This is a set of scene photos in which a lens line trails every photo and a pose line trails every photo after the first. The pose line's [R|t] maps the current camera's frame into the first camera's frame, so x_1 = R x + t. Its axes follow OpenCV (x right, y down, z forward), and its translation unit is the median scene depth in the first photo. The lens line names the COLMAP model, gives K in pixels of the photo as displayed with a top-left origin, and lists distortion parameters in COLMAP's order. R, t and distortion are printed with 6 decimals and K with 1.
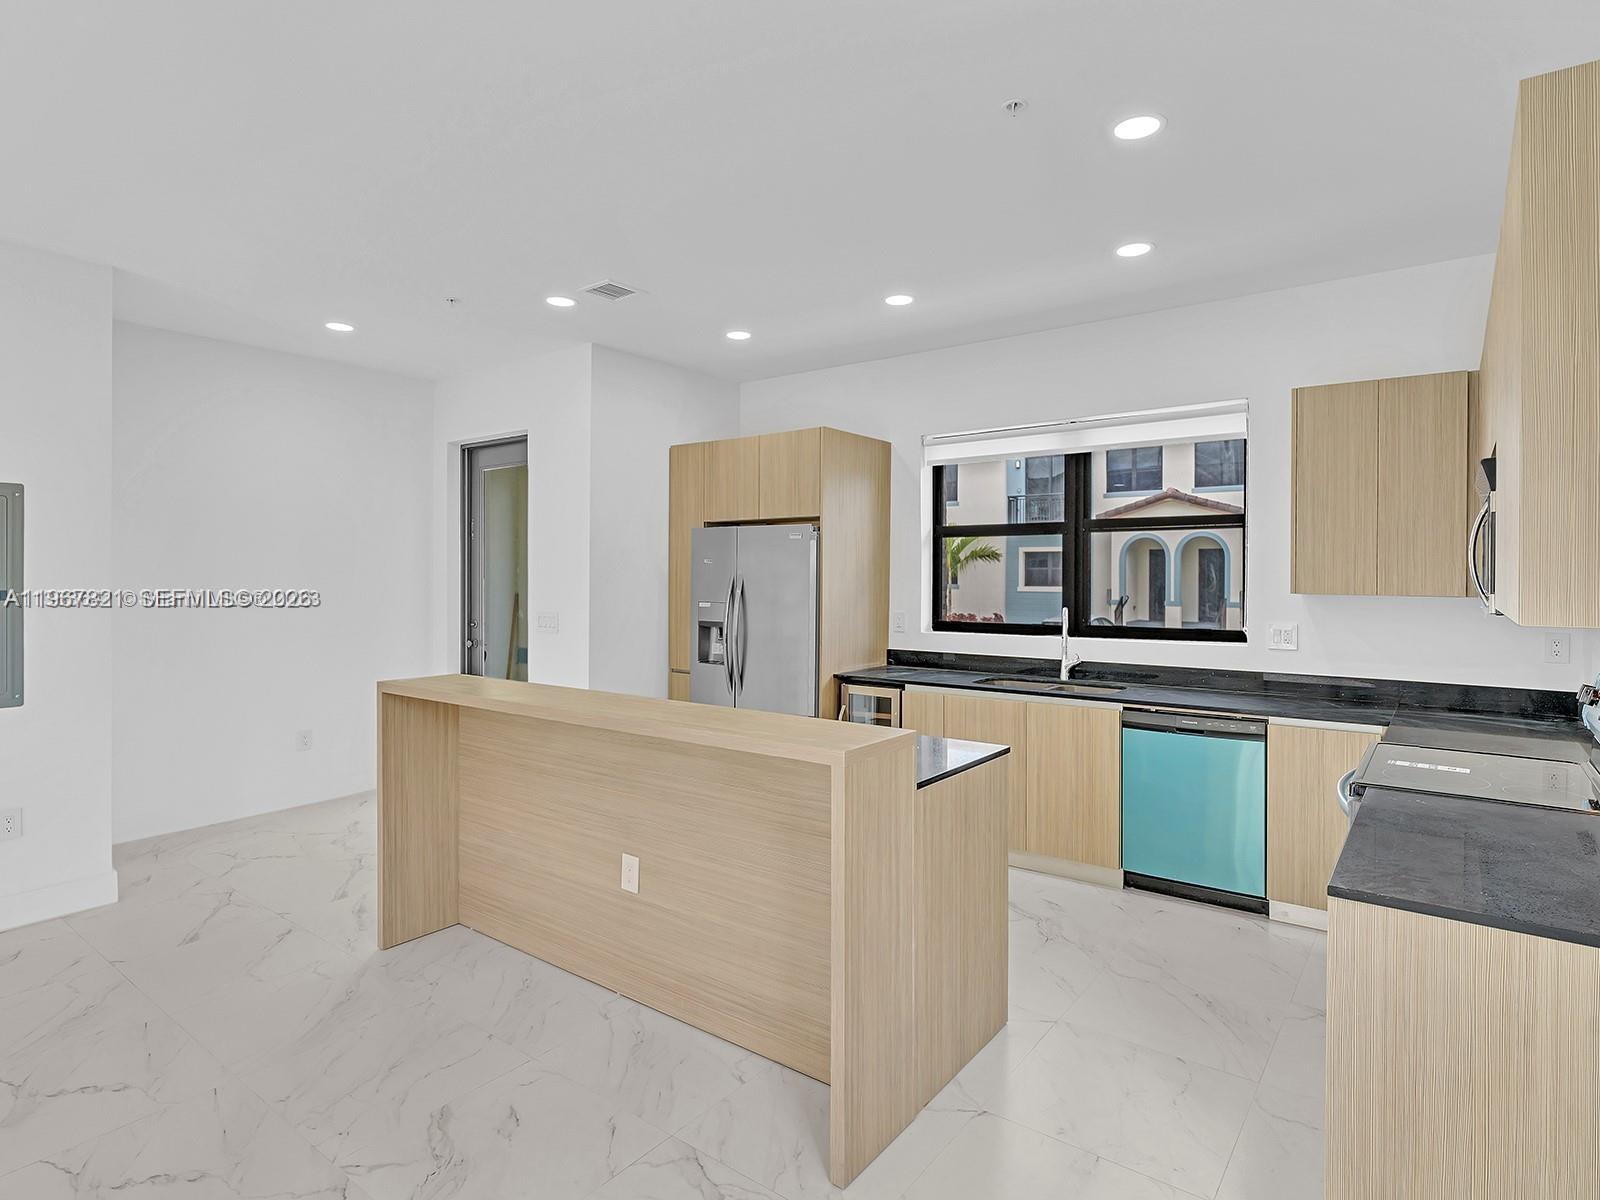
lens RADIAL K [[858.4, 0, 807.9], [0, 858.4, 586.5], [0, 0, 1]] dist [-0.012013, 0.006456]
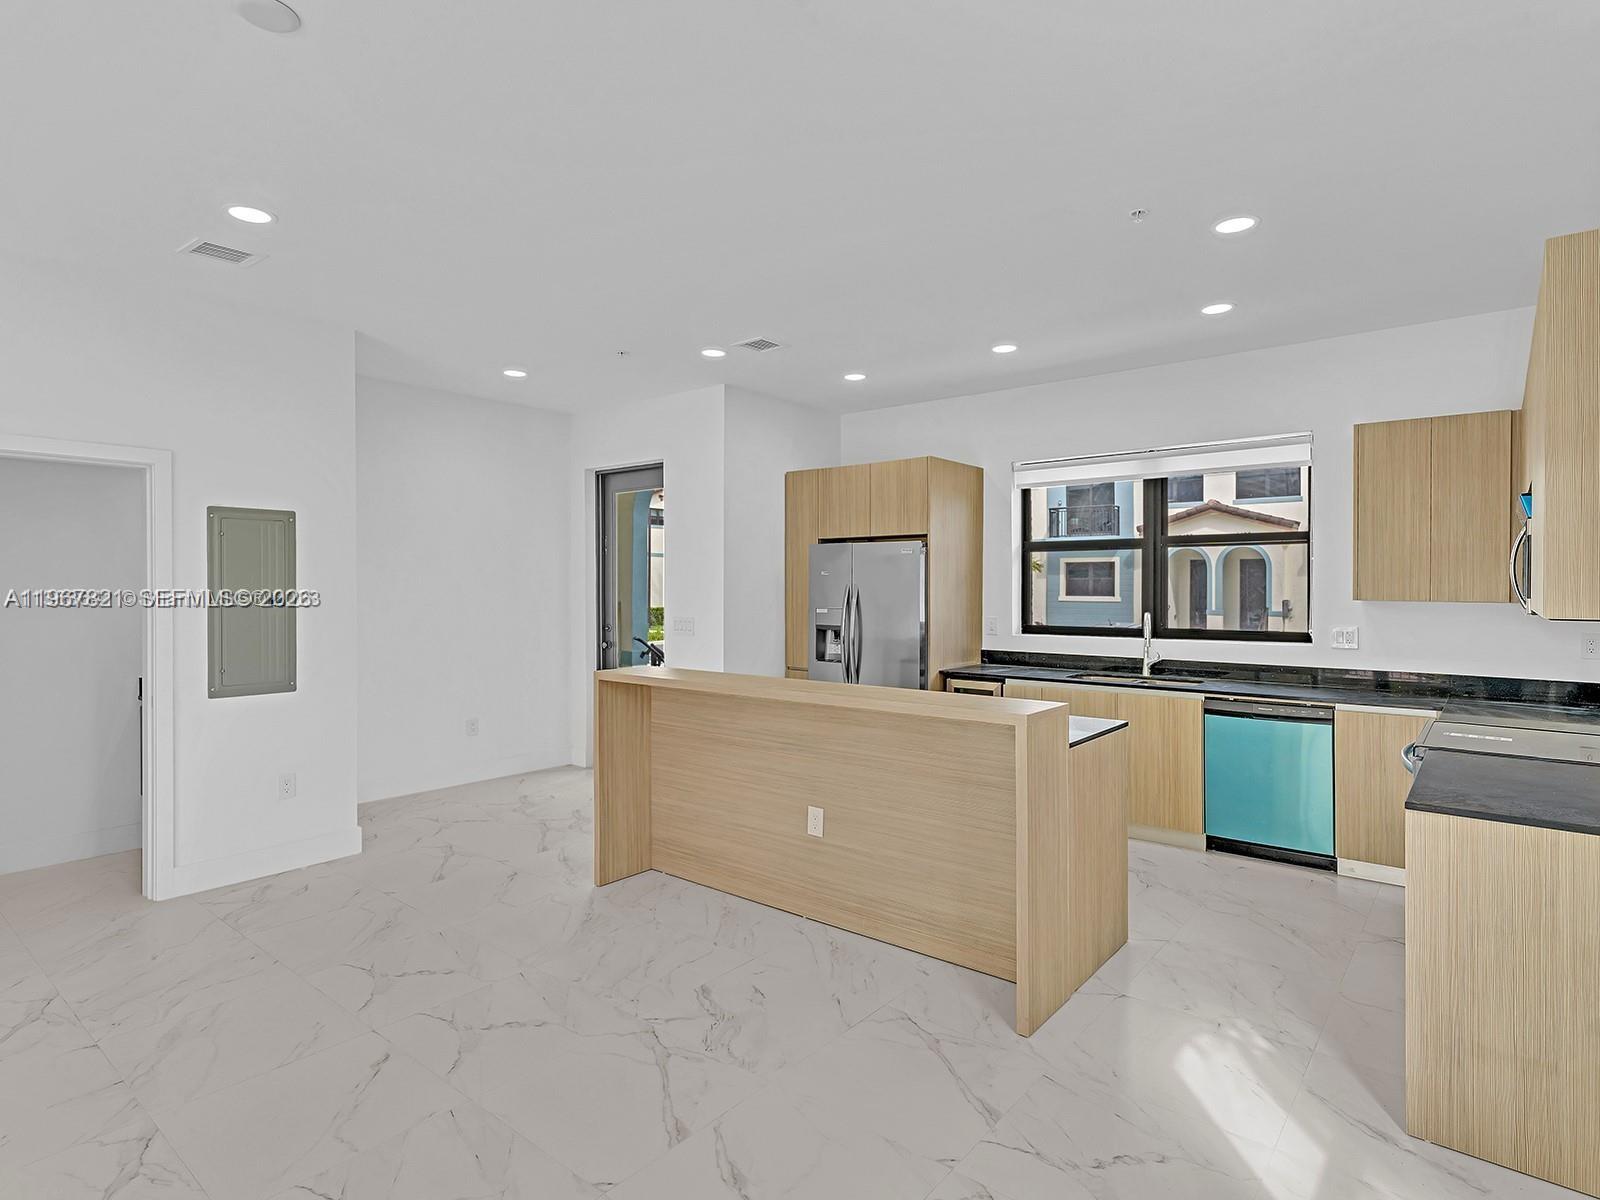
lens RADIAL K [[858.4, 0, 788.0], [0, 858.4, 593.4], [0, 0, 1]] dist [-0.012013, 0.006456]
pose [[0.998597, -0.000204, -0.052945, -0.134312], [-0.000057, 0.999988, -0.004940, 0.005094], [0.052945, 0.004936, 0.998585, -0.190606]]
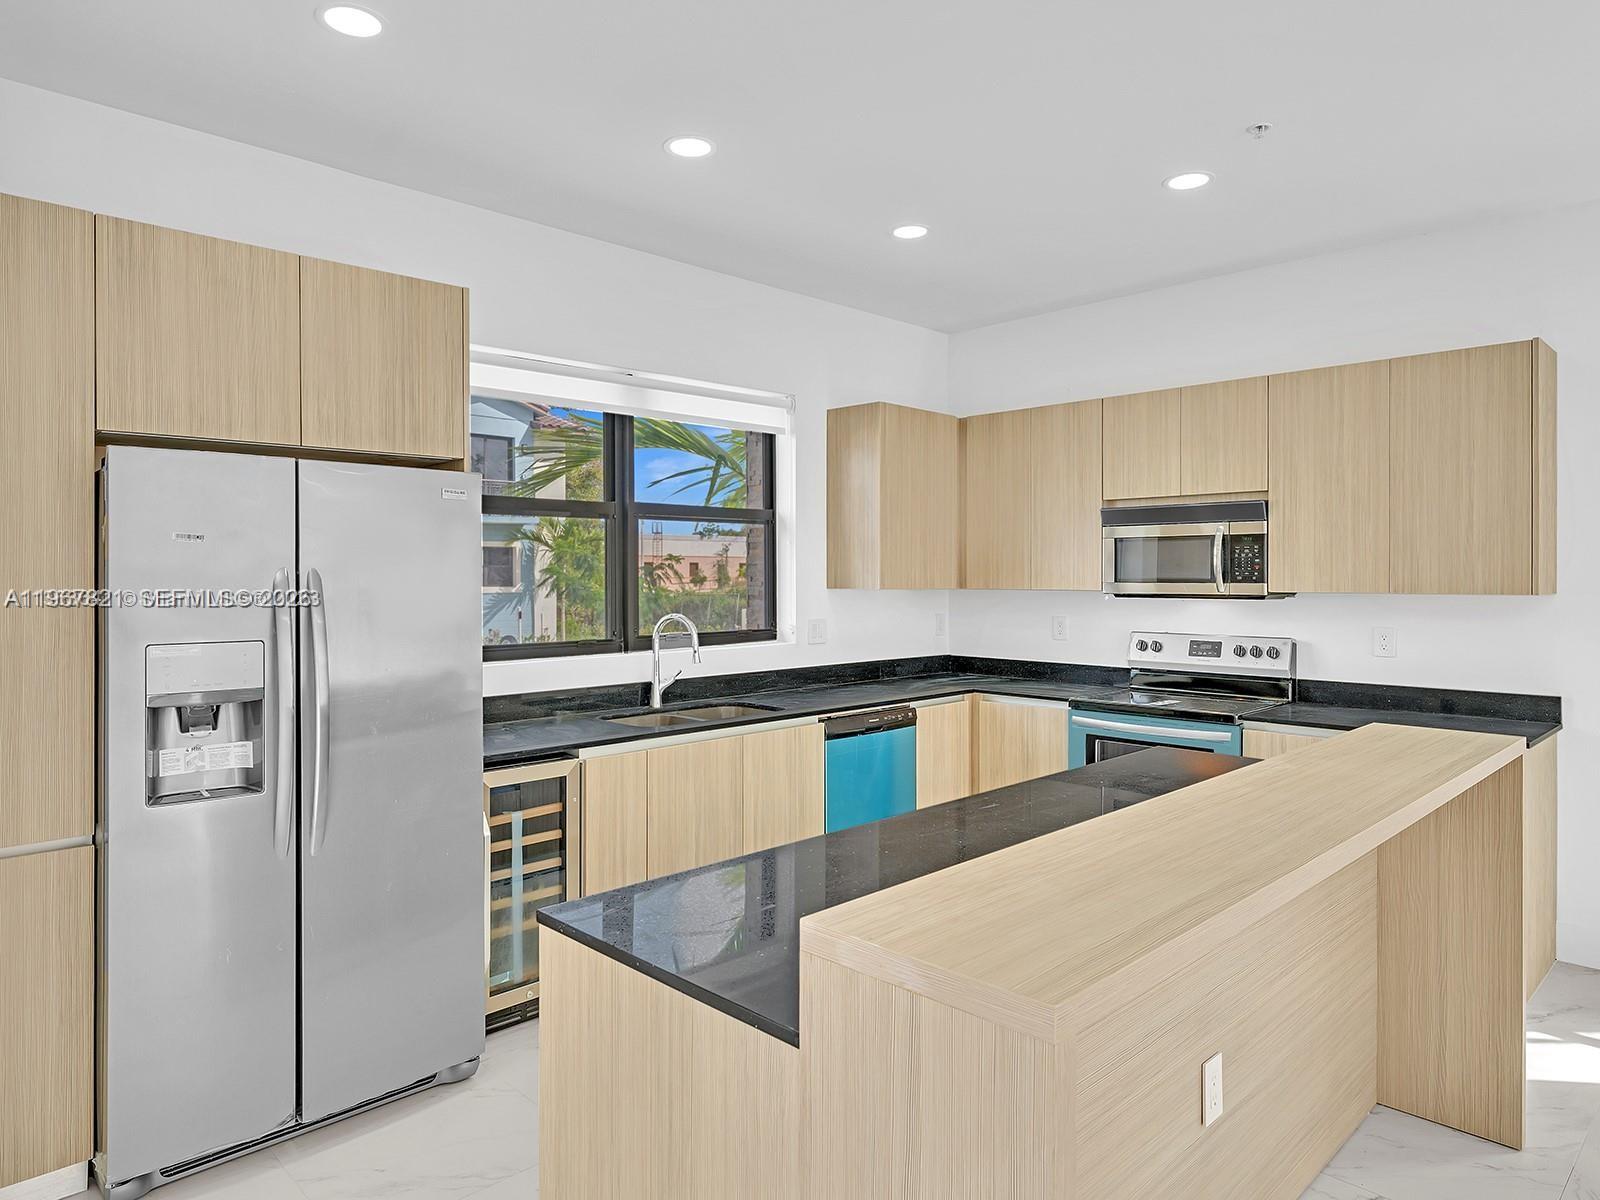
lens RADIAL K [[1008.8, 0, 801.2], [0, 1008.8, 586.9], [0, 0, 1]] dist [0.005643, 0.003678]
pose [[0.137229, -0.013853, 0.990443, -0.674361], [0.014707, 0.999820, 0.011946, -0.010134], [-0.990430, 0.012927, 0.137408, 0.858308]]
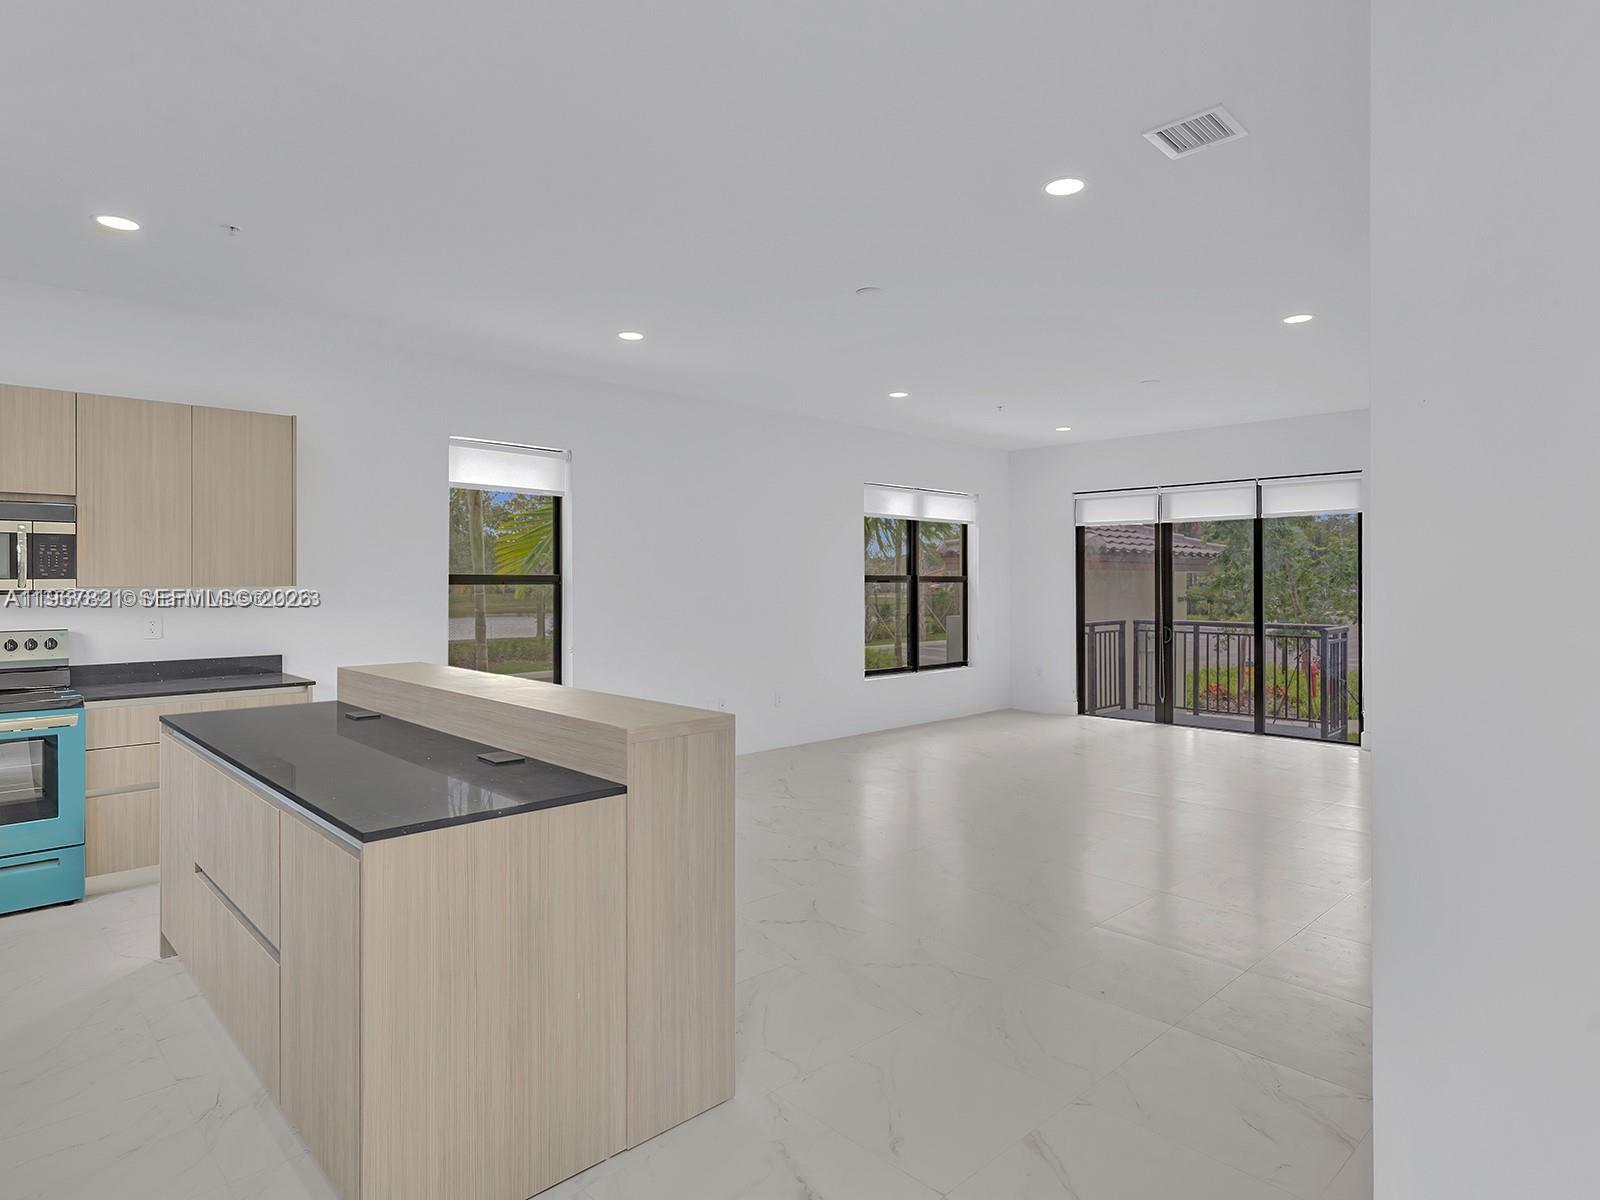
lens RADIAL K [[912.8, 0, 795.1], [0, 912.8, 583.7], [0, 0, 1]] dist [0.002646, 0.000721]
pose [[-0.988155, -0.013633, 0.152850, -0.547938], [-0.009343, 0.999543, 0.028748, -0.027378], [-0.153172, 0.026980, -0.987831, 1.430273]]
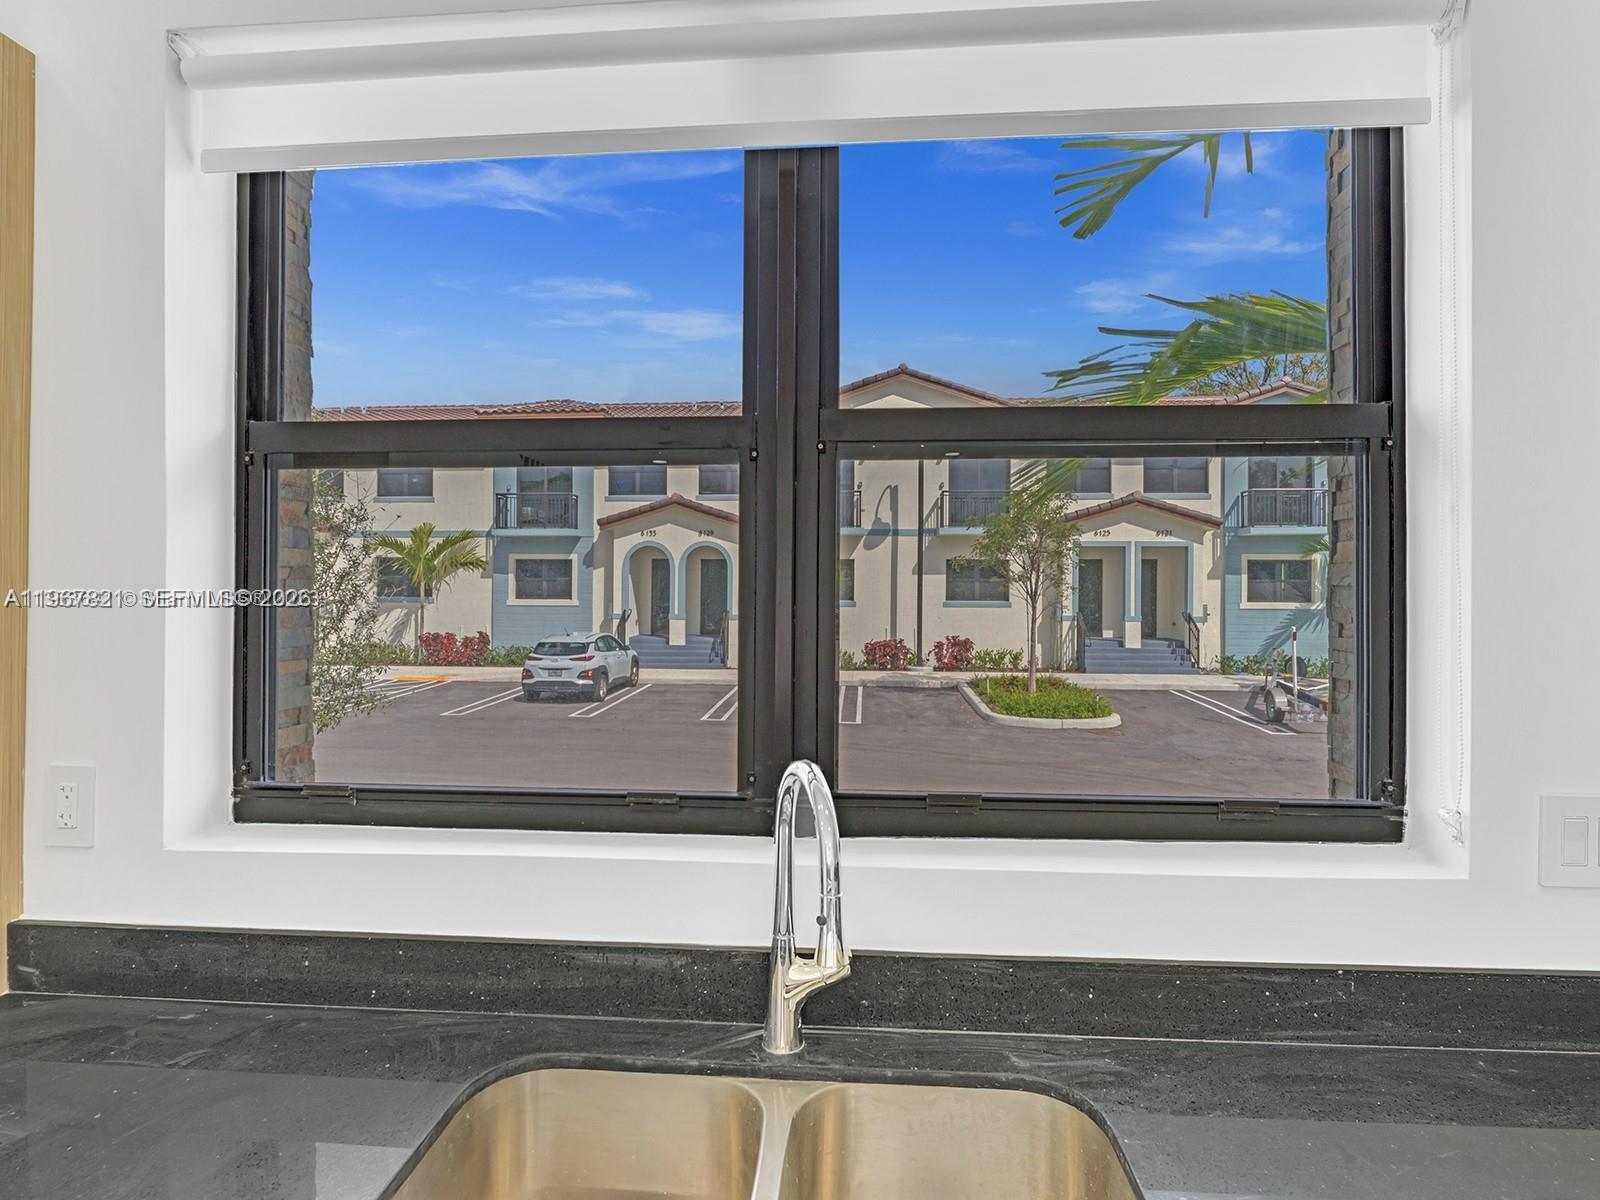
lens RADIAL K [[858.4, 0, 780.9], [0, 858.4, 579.6], [0, 0, 1]] dist [-0.012013, 0.006456]
pose [[0.850361, 0.005447, 0.526171, 0.197040], [0.005245, 0.999809, -0.018827, -0.020858], [-0.526173, 0.018769, 0.850170, 0.914679]]
